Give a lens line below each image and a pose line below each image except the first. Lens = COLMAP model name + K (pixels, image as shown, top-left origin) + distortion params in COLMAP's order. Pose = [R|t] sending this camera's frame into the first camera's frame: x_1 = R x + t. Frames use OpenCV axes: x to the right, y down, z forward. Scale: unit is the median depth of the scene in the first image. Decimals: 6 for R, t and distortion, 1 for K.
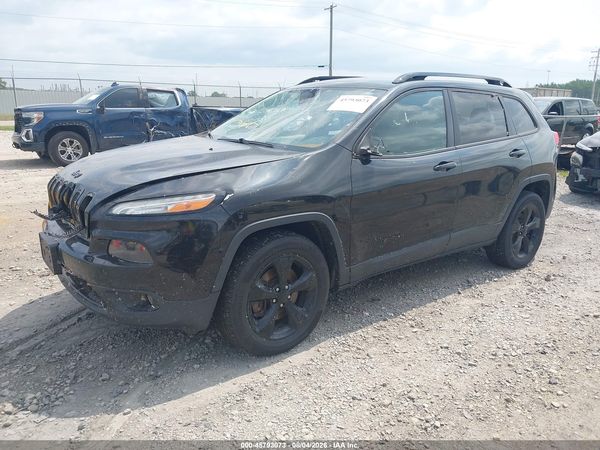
lens RADIAL K [[467.1, 0, 289.6], [0, 467.1, 225.1], [0, 0, 1]] dist [0.028880, -0.005619]
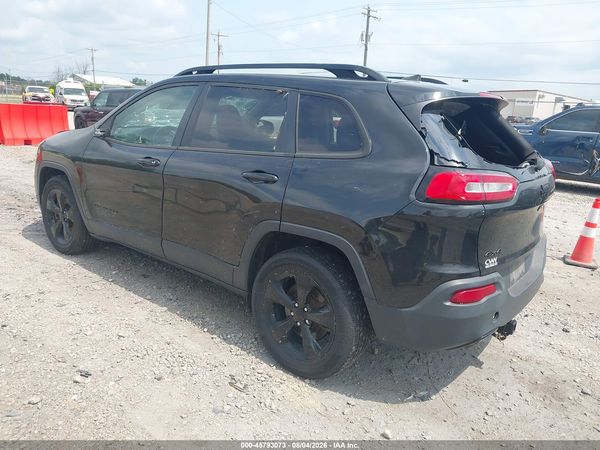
lens RADIAL K [[467.1, 0, 289.6], [0, 467.1, 225.1], [0, 0, 1]] dist [0.028880, -0.005619]
pose [[0.197129, 0.241552, -0.950154, 1.118725], [-0.301263, 0.937203, 0.175756, -0.221803], [0.932942, 0.251600, 0.257520, 0.897566]]
